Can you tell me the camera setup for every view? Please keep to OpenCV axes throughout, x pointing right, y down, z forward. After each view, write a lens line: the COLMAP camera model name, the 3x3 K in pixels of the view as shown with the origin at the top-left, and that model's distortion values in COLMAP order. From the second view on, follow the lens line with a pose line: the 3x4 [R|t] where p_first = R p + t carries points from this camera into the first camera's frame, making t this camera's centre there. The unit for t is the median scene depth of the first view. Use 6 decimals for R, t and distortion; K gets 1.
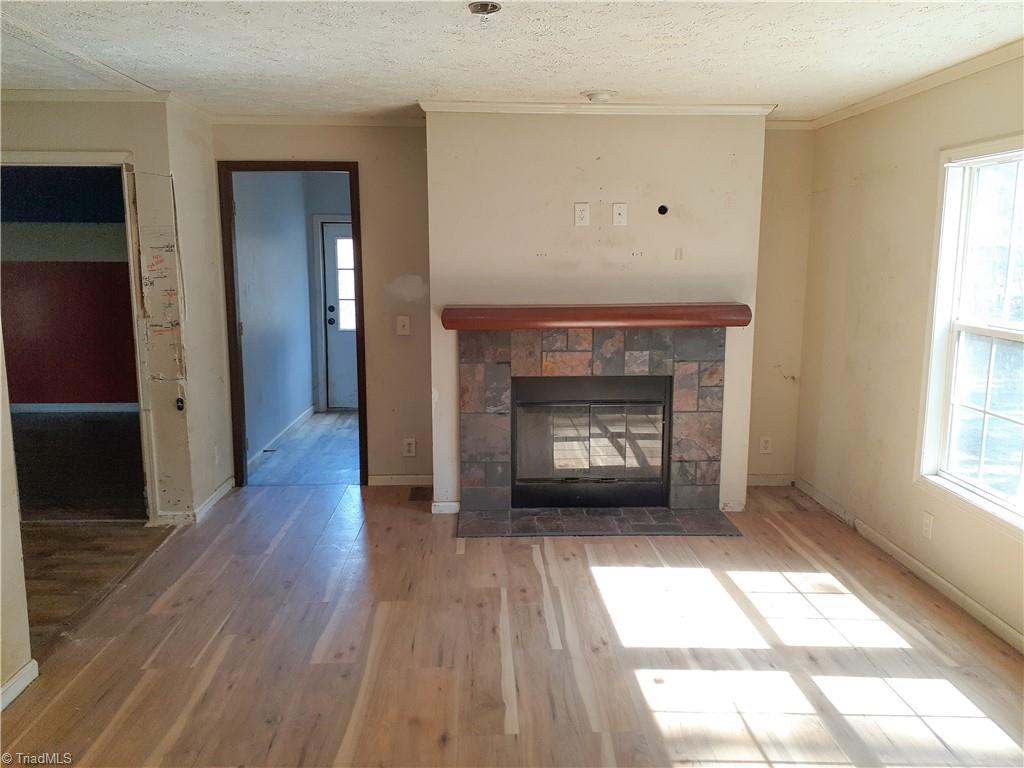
lens RADIAL K [[839.8, 0, 518.0], [0, 839.8, 387.4], [0, 0, 1]] dist [0.103990, -0.120291]
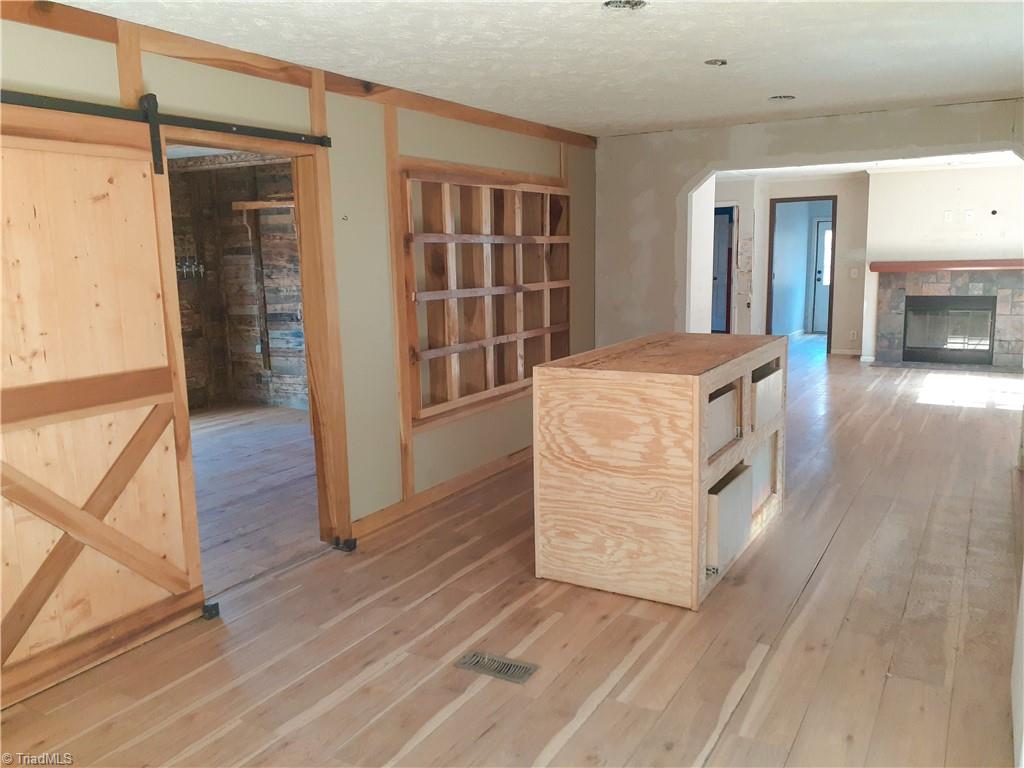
lens RADIAL K [[839.8, 0, 518.0], [0, 839.8, 387.4], [0, 0, 1]] dist [0.103990, -0.120291]
pose [[0.846396, 0.069083, -0.528055, 0.310249], [-0.063001, 0.997577, 0.029527, 0.210879], [0.528815, 0.008276, 0.848697, -1.293541]]
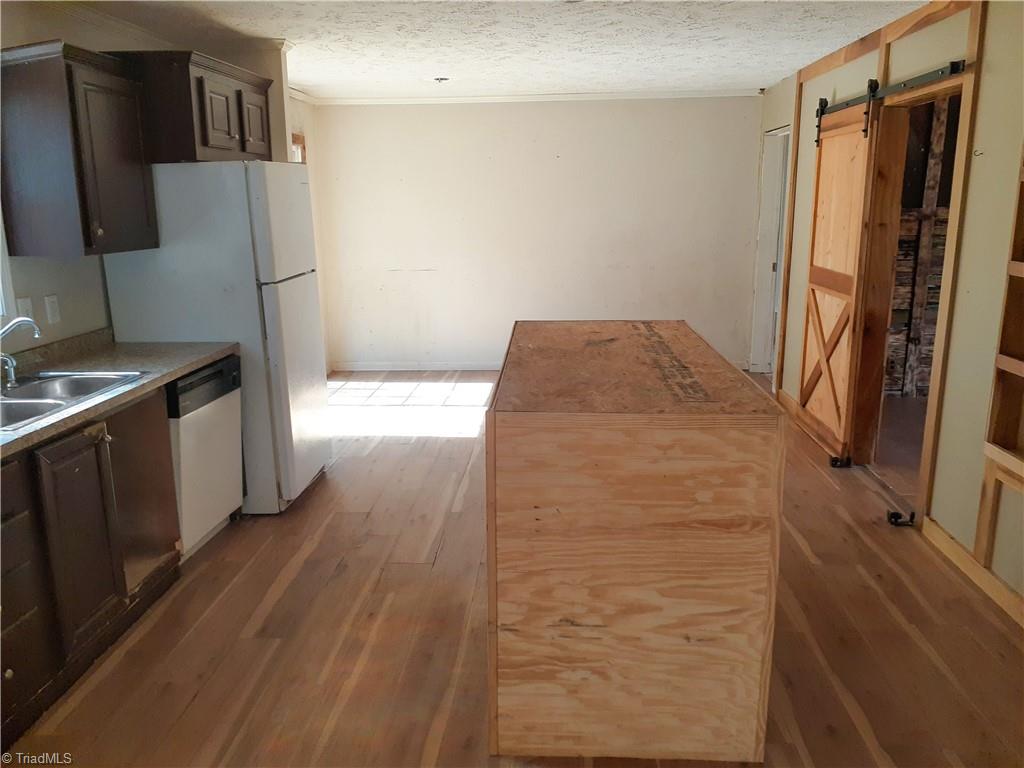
lens RADIAL K [[839.8, 0, 518.0], [0, 839.8, 387.4], [0, 0, 1]] dist [0.103990, -0.120291]
pose [[-0.995498, -0.018095, 0.093044, -1.155141], [0.018049, 0.927462, 0.373481, -0.871328], [-0.093053, 0.373479, -0.922960, 5.247465]]
